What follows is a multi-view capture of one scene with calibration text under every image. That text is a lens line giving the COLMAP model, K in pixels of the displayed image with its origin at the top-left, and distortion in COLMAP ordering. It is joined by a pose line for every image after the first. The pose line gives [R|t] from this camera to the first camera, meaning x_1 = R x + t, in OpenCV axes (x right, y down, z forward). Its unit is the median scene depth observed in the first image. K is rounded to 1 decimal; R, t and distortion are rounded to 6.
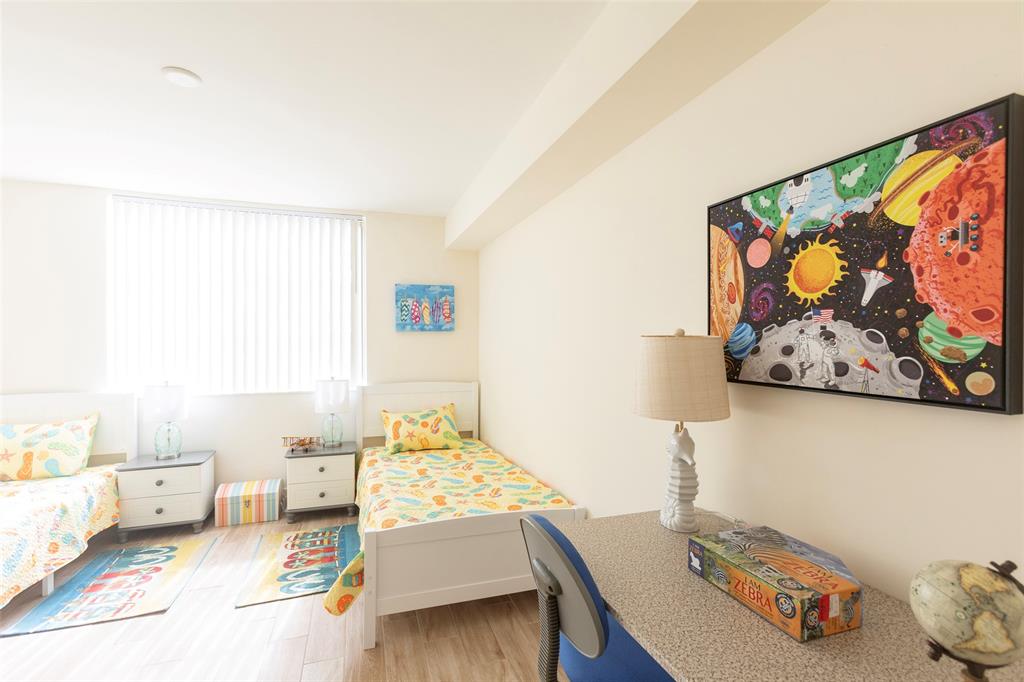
lens RADIAL K [[472.7, 0, 508.2], [0, 472.7, 340.8], [0, 0, 1]] dist [-0.003882, 0.005148]
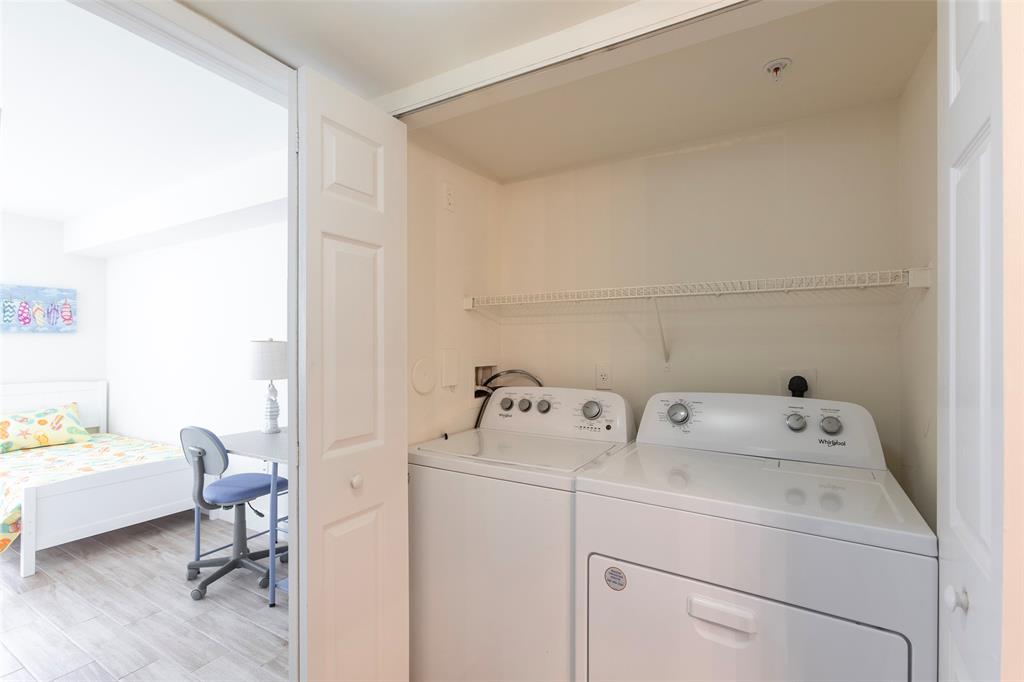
lens RADIAL K [[472.7, 0, 511.6], [0, 472.7, 347.7], [0, 0, 1]] dist [-0.003882, 0.005148]
pose [[0.760642, -0.001162, 0.649170, -0.110065], [-0.004810, 0.999961, 0.007427, -0.000981], [-0.649154, -0.008772, 0.760607, -0.763431]]
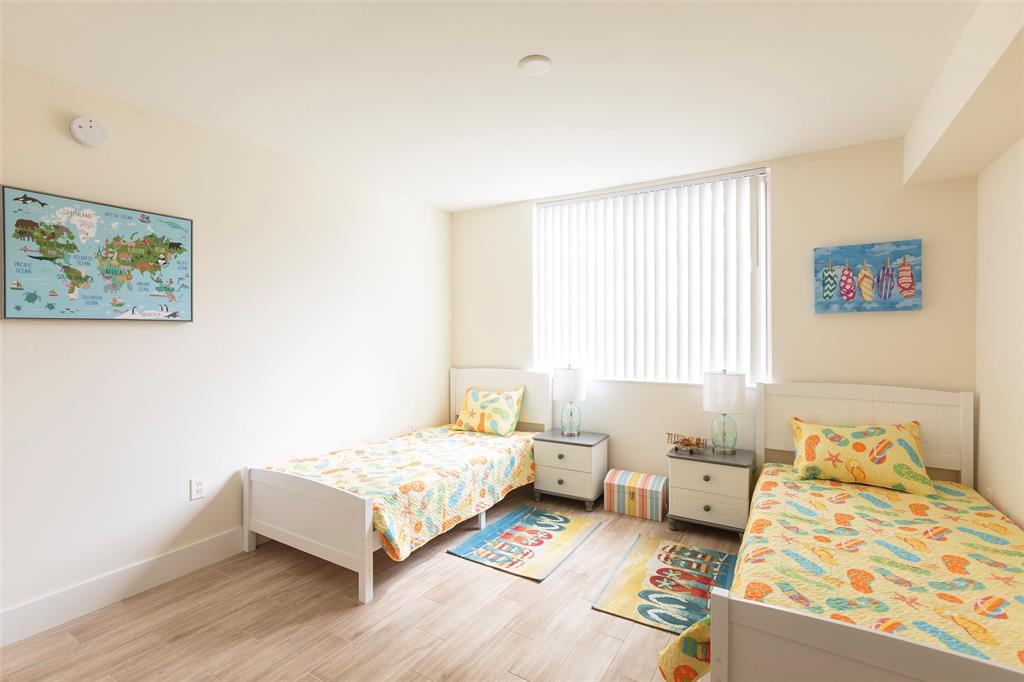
lens RADIAL K [[472.7, 0, 506.1], [0, 472.7, 334.0], [0, 0, 1]] dist [-0.003882, 0.005148]
pose [[0.635737, 0.004160, -0.771895, 0.043007], [0.005173, 0.999940, 0.009649, 0.005736], [0.771889, -0.010127, 0.635677, 0.280140]]
